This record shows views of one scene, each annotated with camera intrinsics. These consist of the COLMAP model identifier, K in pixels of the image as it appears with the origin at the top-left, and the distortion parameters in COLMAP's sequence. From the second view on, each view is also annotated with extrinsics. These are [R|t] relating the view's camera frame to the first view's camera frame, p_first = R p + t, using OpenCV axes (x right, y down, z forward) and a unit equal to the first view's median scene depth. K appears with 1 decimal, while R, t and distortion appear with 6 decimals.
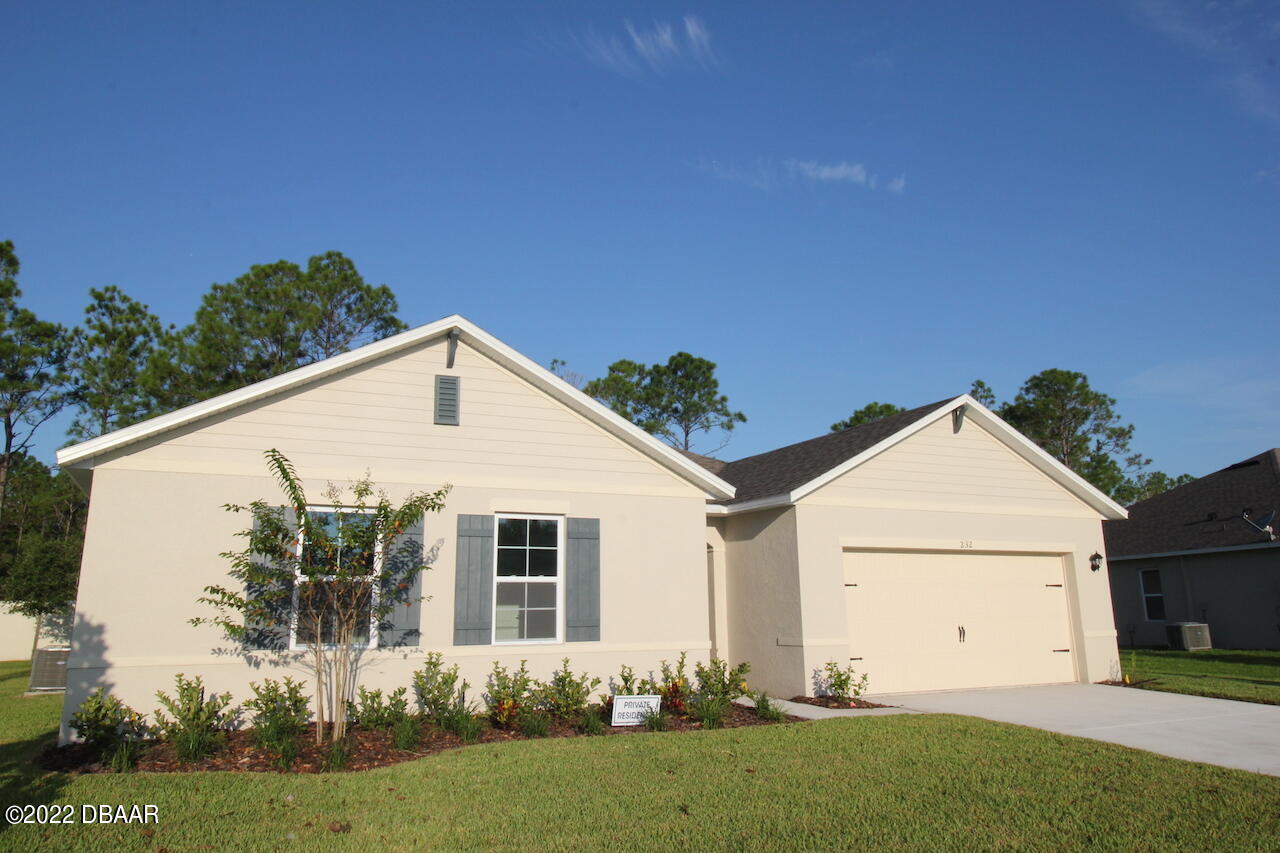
lens RADIAL K [[896.5, 0, 640.0], [0, 896.5, 426.5], [0, 0, 1]] dist [0.044334, -0.004932]
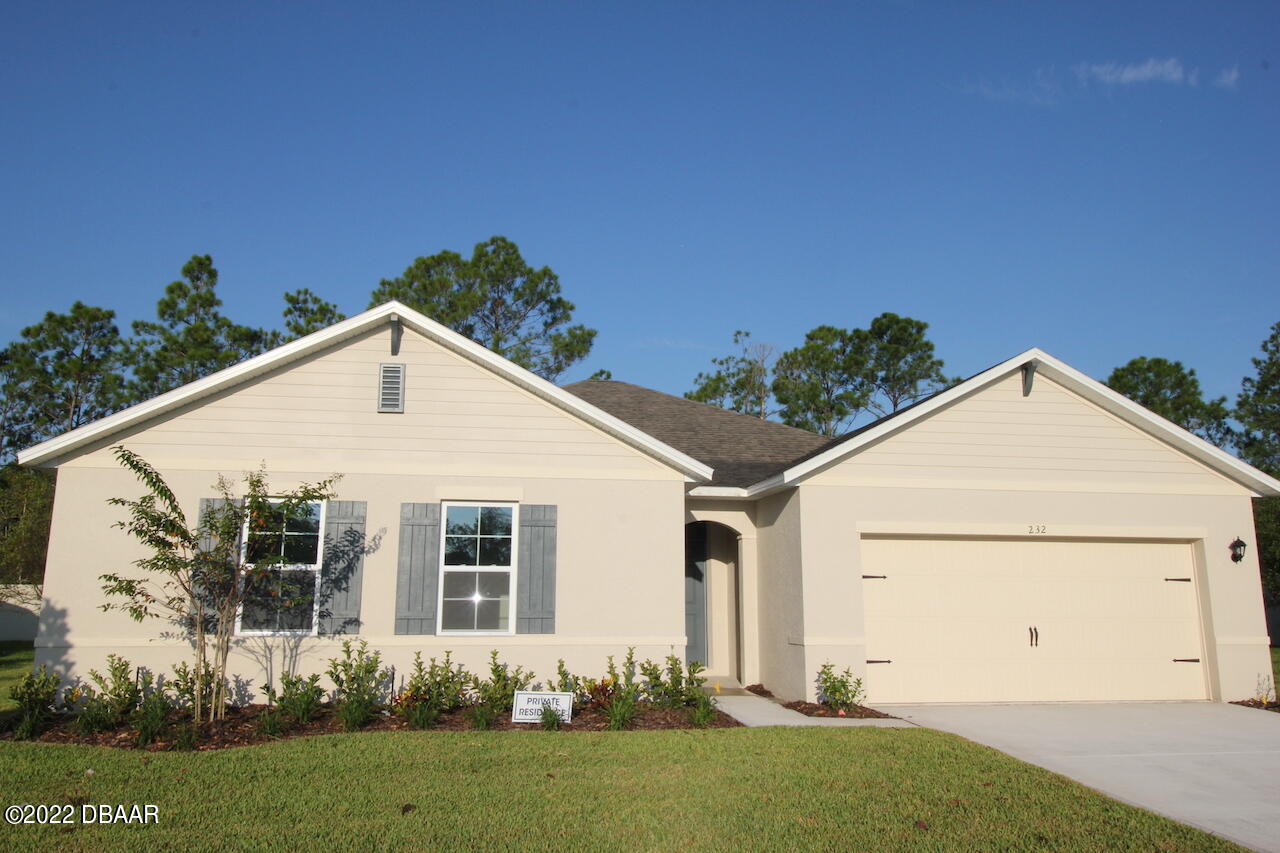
lens RADIAL K [[975.9, 0, 640.0], [0, 975.9, 426.5], [0, 0, 1]] dist [0.055717, 0.004071]
pose [[0.959089, -0.036894, -0.280691, 0.340726], [0.043466, 0.998907, 0.017221, 0.005869], [0.279749, -0.028716, 0.959644, 0.038036]]
